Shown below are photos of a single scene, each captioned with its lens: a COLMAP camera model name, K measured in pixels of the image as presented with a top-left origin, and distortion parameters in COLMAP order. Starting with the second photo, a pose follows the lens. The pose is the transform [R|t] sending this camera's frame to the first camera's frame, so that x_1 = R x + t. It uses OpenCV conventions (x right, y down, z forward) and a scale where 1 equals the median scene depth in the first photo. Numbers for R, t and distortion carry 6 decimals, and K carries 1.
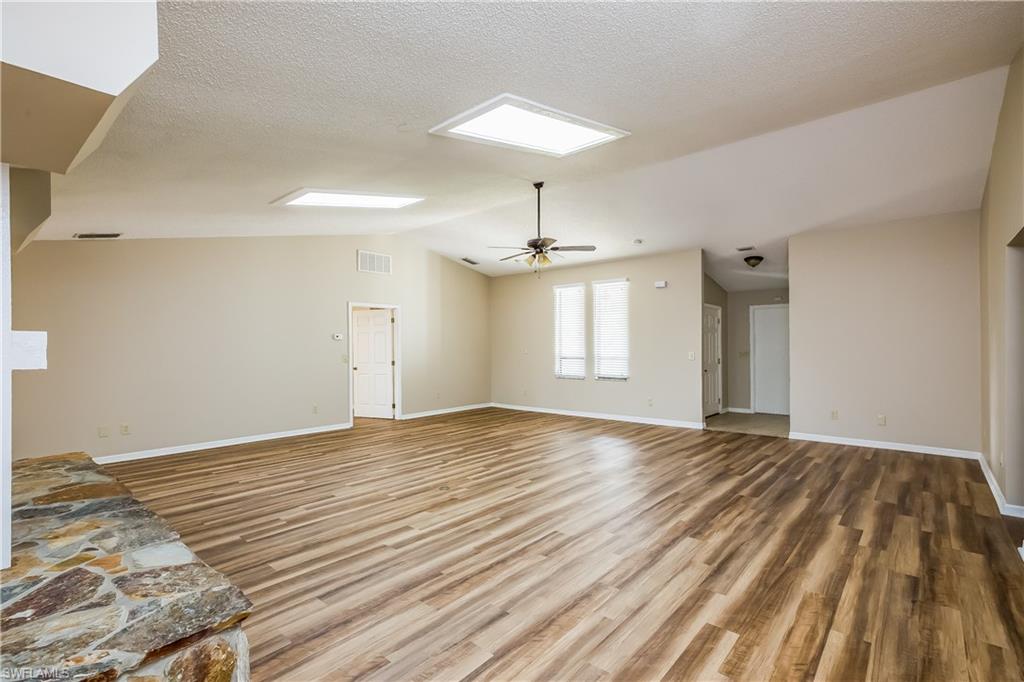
lens RADIAL K [[474.2, 0, 509.5], [0, 474.2, 345.3], [0, 0, 1]] dist [-0.004592, -0.001208]
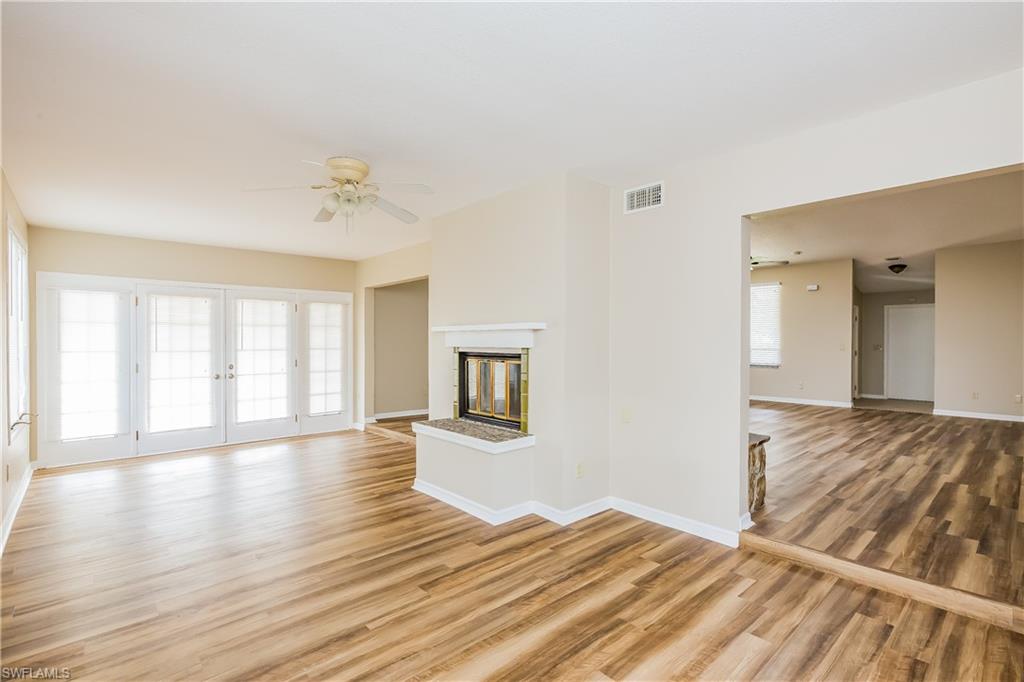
lens RADIAL K [[474.2, 0, 531.5], [0, 474.2, 341.3], [0, 0, 1]] dist [-0.004592, -0.001208]
pose [[0.995332, 0.009766, -0.096016, -0.332012], [-0.010194, 0.999940, -0.003972, 0.023729], [0.095972, 0.004933, 0.995372, -0.318700]]
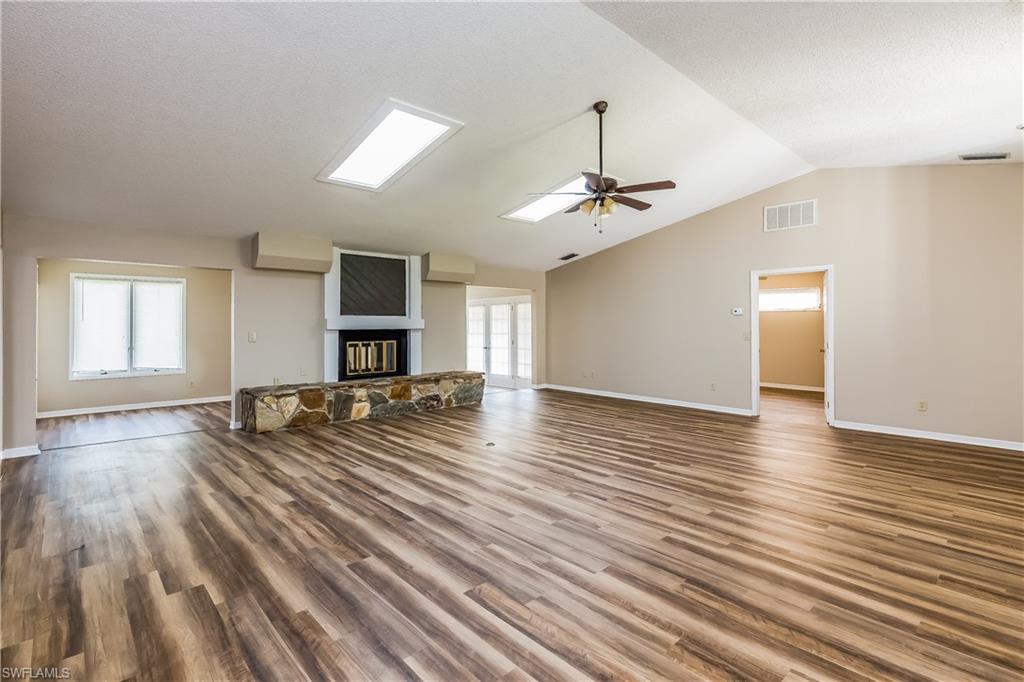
lens RADIAL K [[474.2, 0, 502.5], [0, 474.2, 322.8], [0, 0, 1]] dist [-0.004592, -0.001208]
pose [[-0.100393, 0.003234, -0.994943, 0.690248], [0.003212, 0.999991, 0.002927, -0.001010], [0.994943, -0.002902, -0.100402, 0.777567]]
